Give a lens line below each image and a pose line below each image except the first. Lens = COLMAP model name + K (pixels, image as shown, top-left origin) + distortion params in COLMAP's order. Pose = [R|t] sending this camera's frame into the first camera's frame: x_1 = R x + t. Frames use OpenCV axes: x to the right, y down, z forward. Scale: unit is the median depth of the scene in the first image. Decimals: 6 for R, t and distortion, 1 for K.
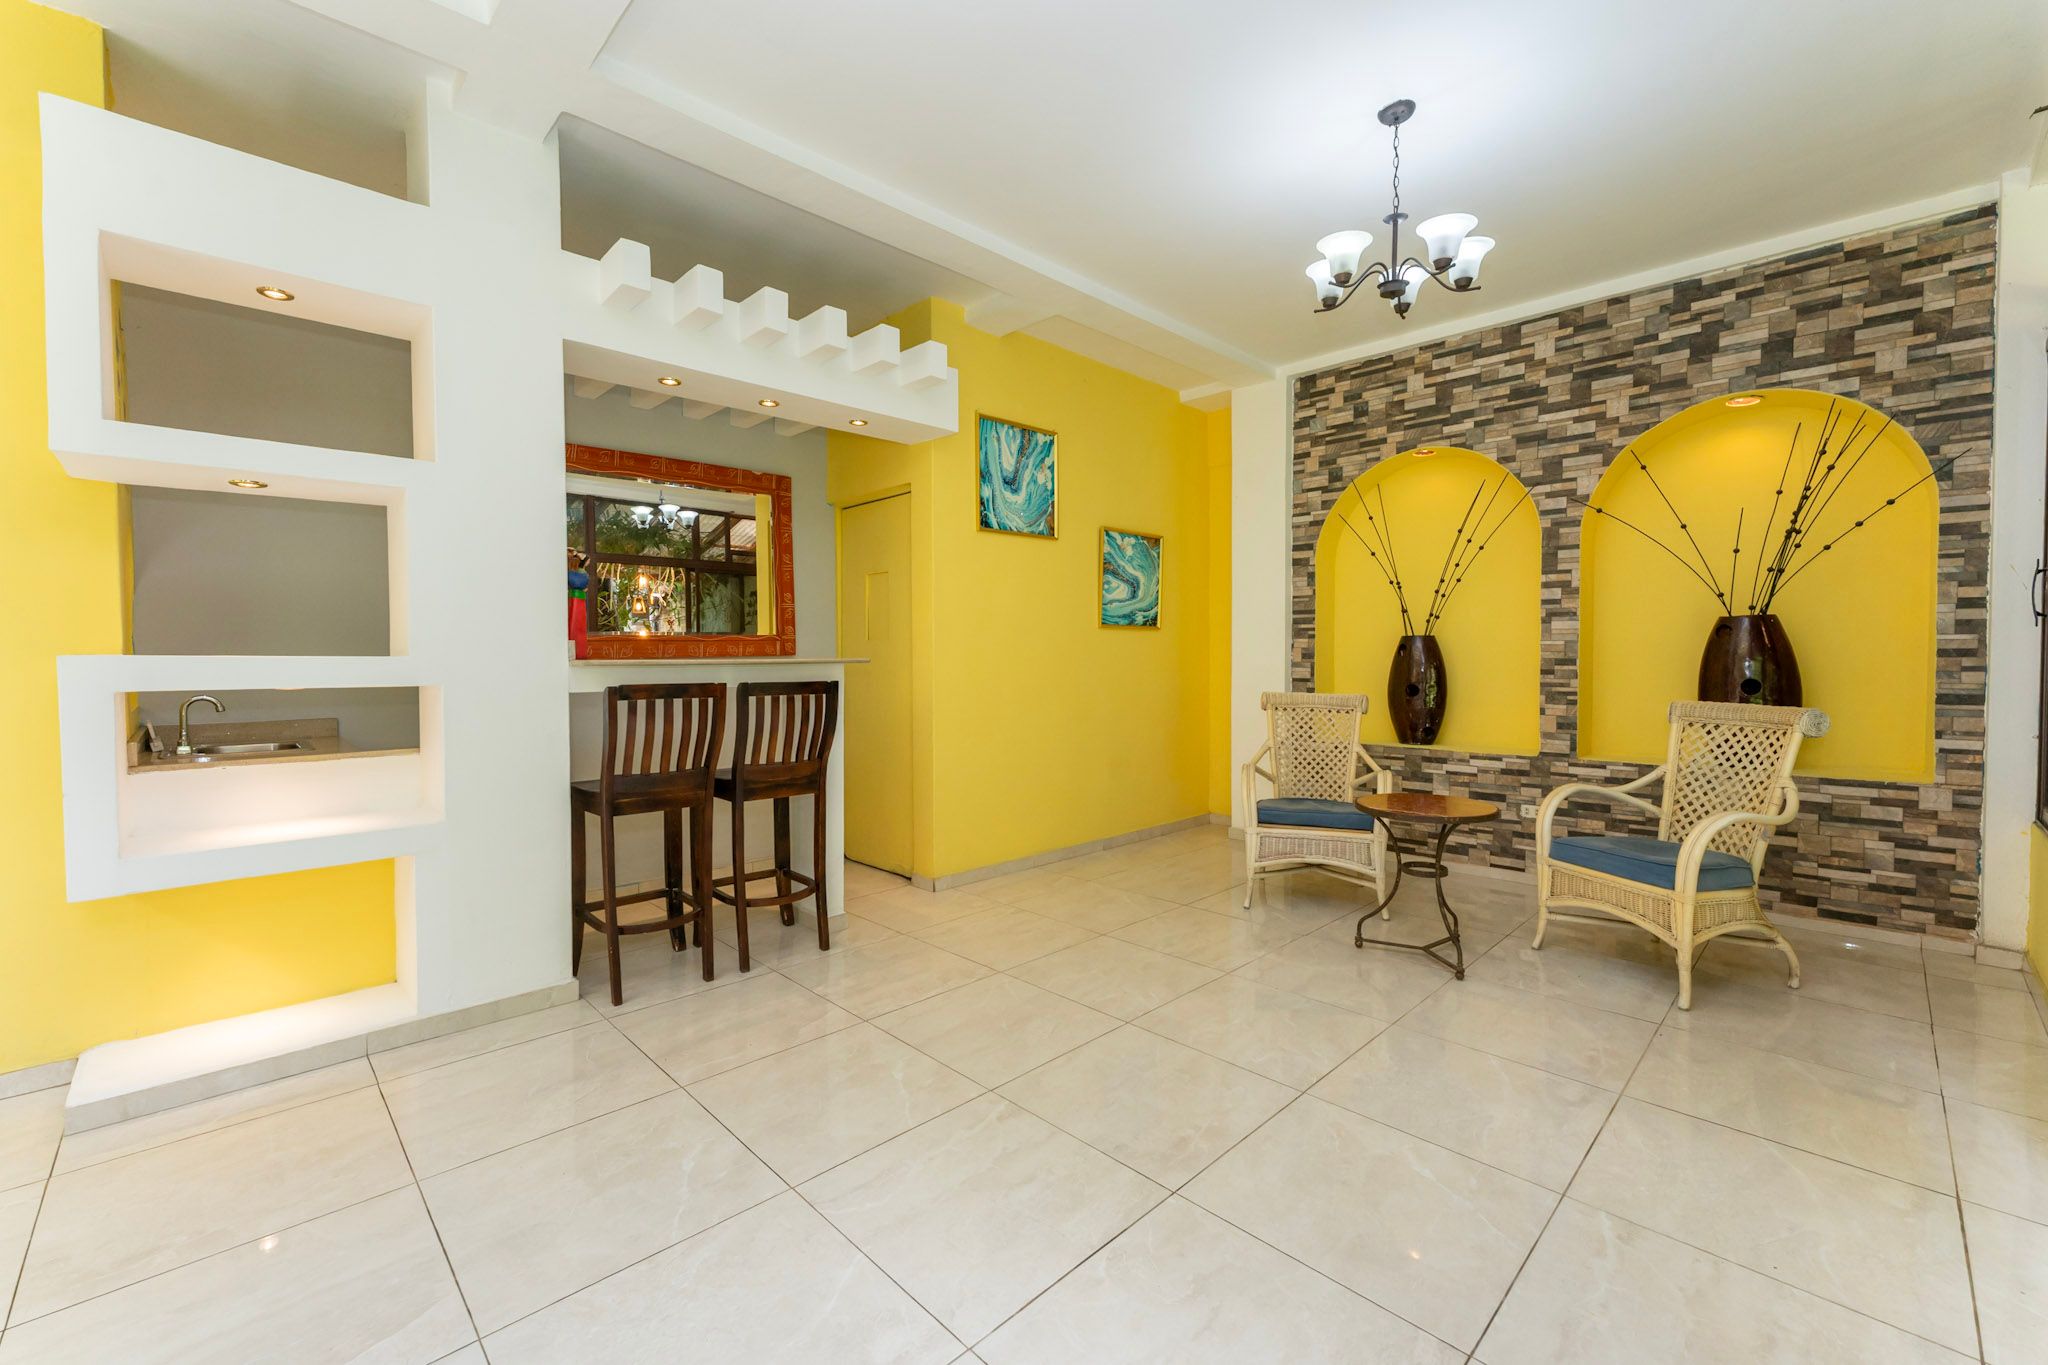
lens RADIAL K [[837.2, 0, 1018.3], [0, 837.2, 683.5], [0, 0, 1]] dist [-0.000962, -0.000245]
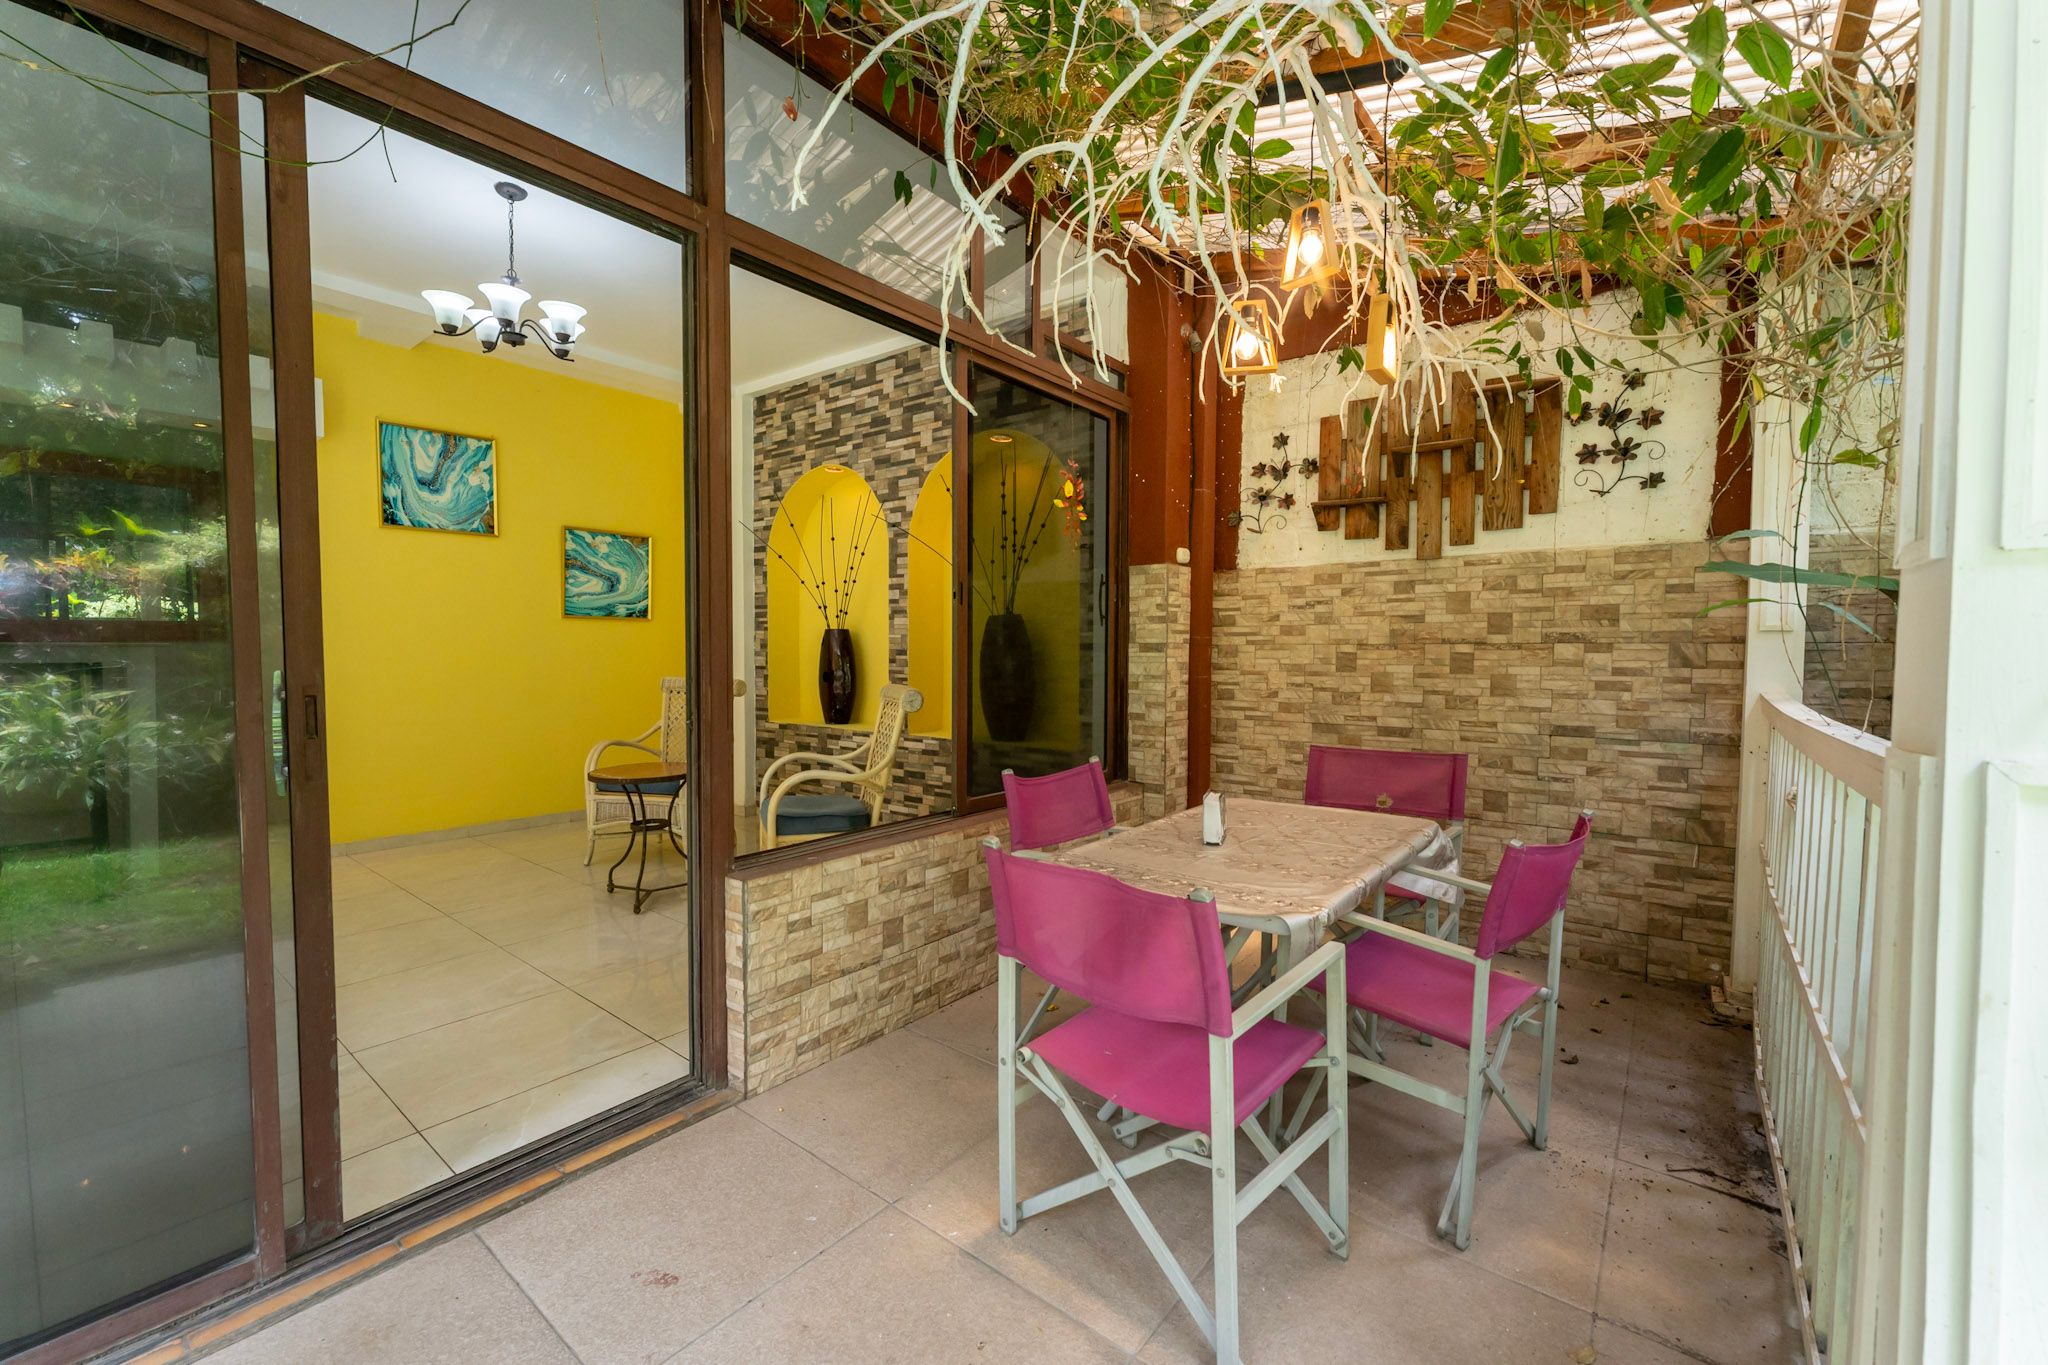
lens RADIAL K [[837.2, 0, 1024.3], [0, 837.2, 681.6], [0, 0, 1]] dist [-0.000962, -0.000245]
pose [[0.992783, 0.005768, 0.119784, 0.627586], [-0.006469, 0.999964, 0.005462, 0.006771], [-0.119748, -0.006197, 0.992785, -0.173992]]
